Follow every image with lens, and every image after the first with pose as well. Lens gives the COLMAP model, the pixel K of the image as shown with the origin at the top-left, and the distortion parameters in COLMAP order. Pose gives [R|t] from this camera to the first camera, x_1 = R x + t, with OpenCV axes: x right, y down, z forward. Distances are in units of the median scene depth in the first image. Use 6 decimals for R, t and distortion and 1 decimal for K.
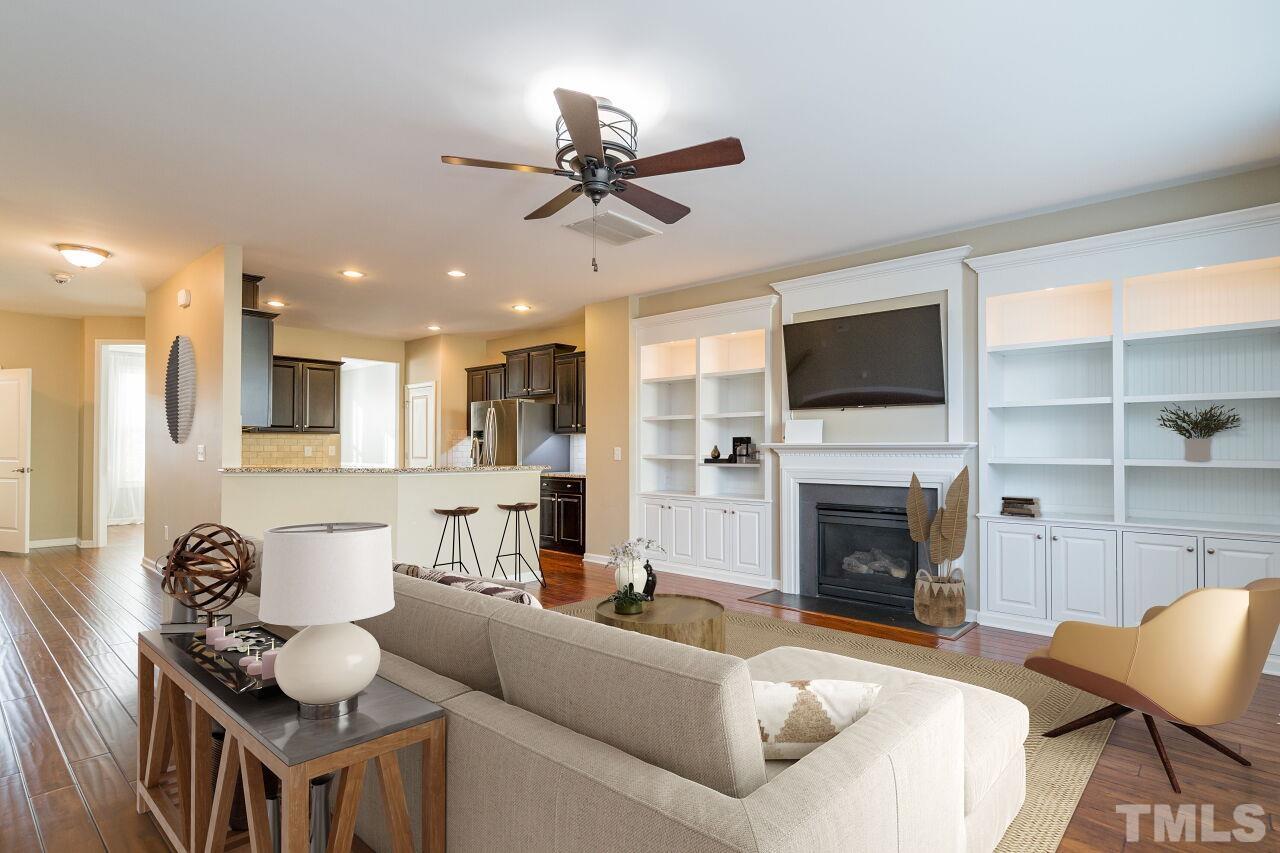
lens RADIAL K [[685.4, 0, 602.3], [0, 685.4, 438.0], [0, 0, 1]] dist [0.011989, 0.001892]
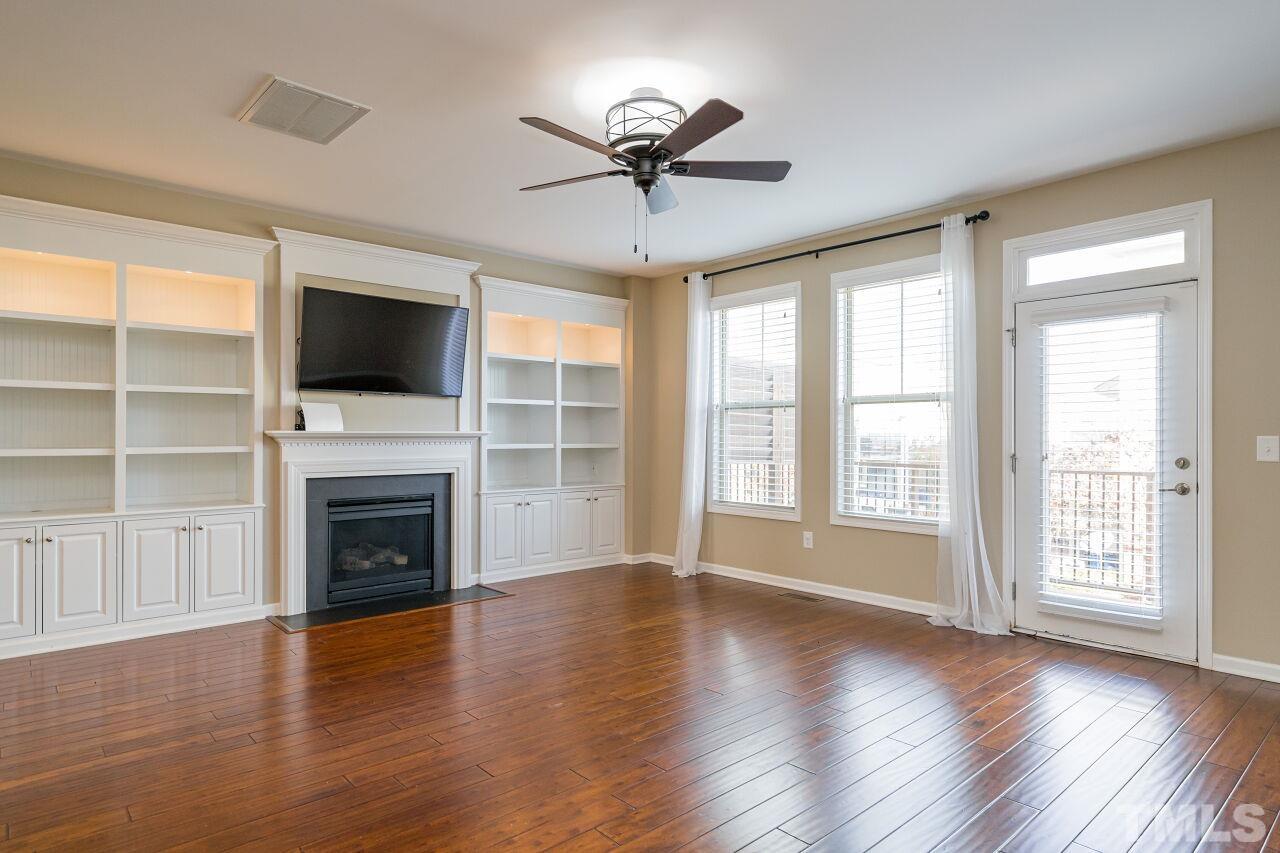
lens RADIAL K [[718.5, 0, 634.2], [0, 718.5, 431.8], [0, 0, 1]] dist [-0.001809, 0.000383]
pose [[0.057106, 0.006248, 0.998349, -0.545876], [-0.015467, 0.999866, -0.005373, 0.007158], [-0.998248, -0.015134, 0.057195, 0.538688]]
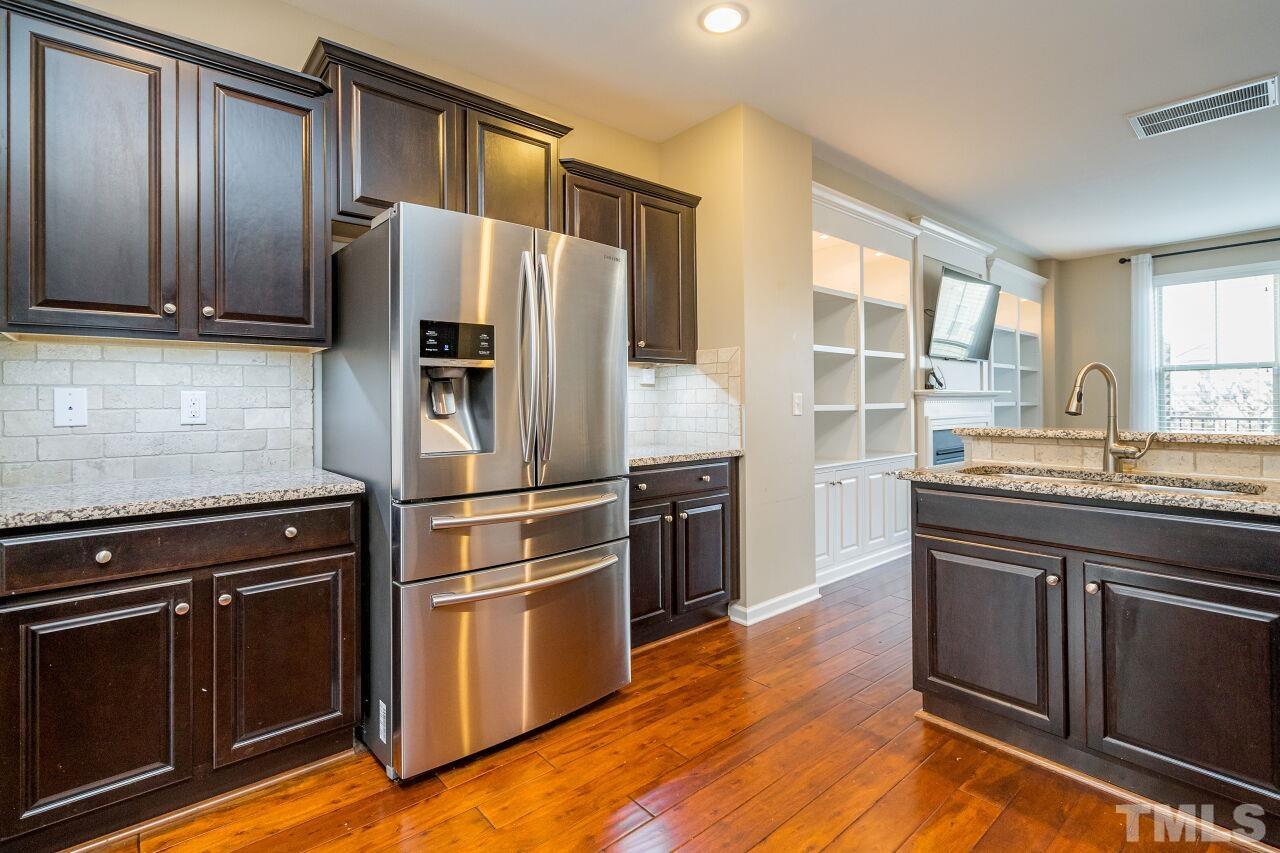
lens RADIAL K [[599.0, 0, 631.4], [0, 599.0, 393.7], [0, 0, 1]] dist [-0.004642, 0.002815]
pose [[0.077872, 0.013934, 0.996866, -0.581258], [-0.007210, 0.999884, -0.013413, 0.026404], [-0.996937, -0.006143, 0.077964, 1.322981]]
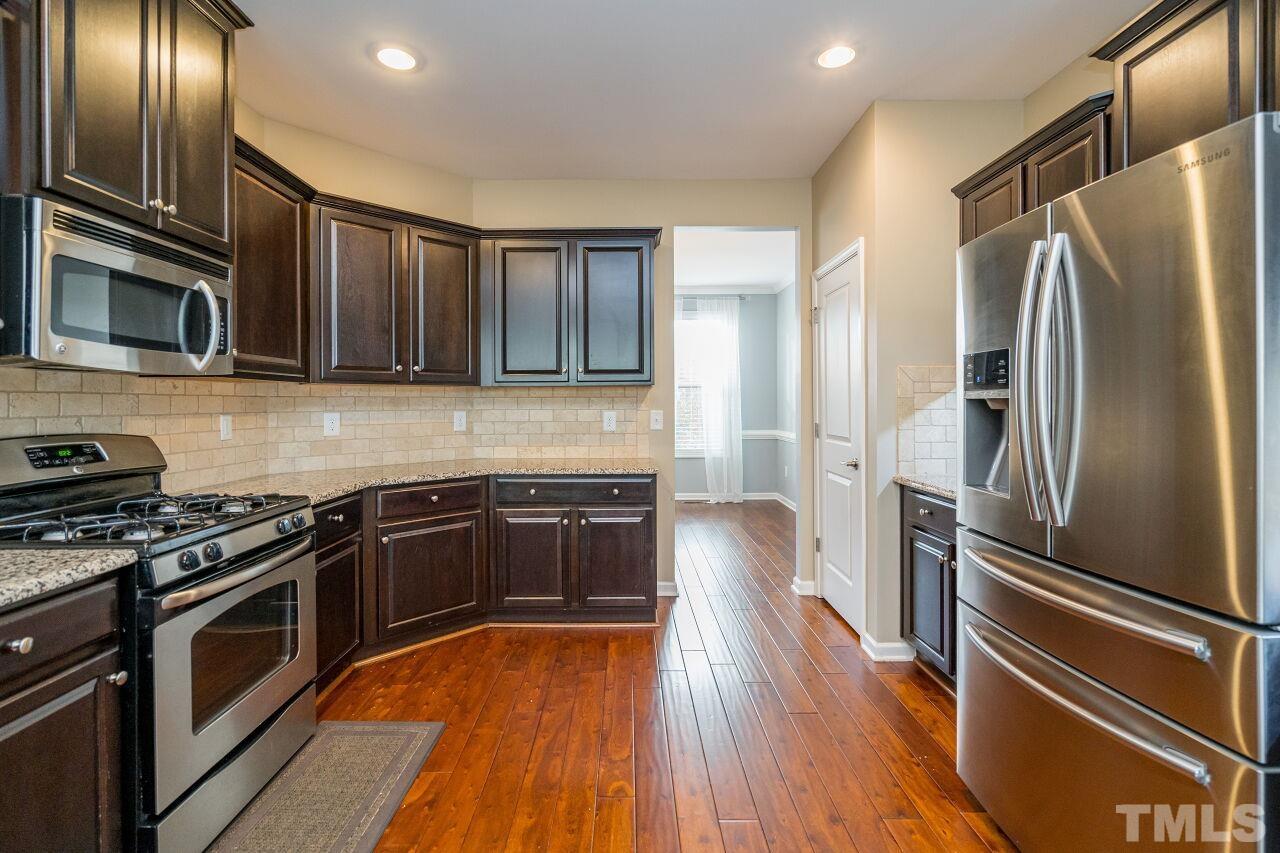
lens RADIAL K [[599.0, 0, 626.8], [0, 599.0, 405.4], [0, 0, 1]] dist [-0.004642, 0.002815]
pose [[0.714221, -0.002670, -0.699915, -0.173503], [0.013676, 0.999855, 0.010142, 0.005441], [0.699787, -0.016816, 0.714154, 1.091712]]
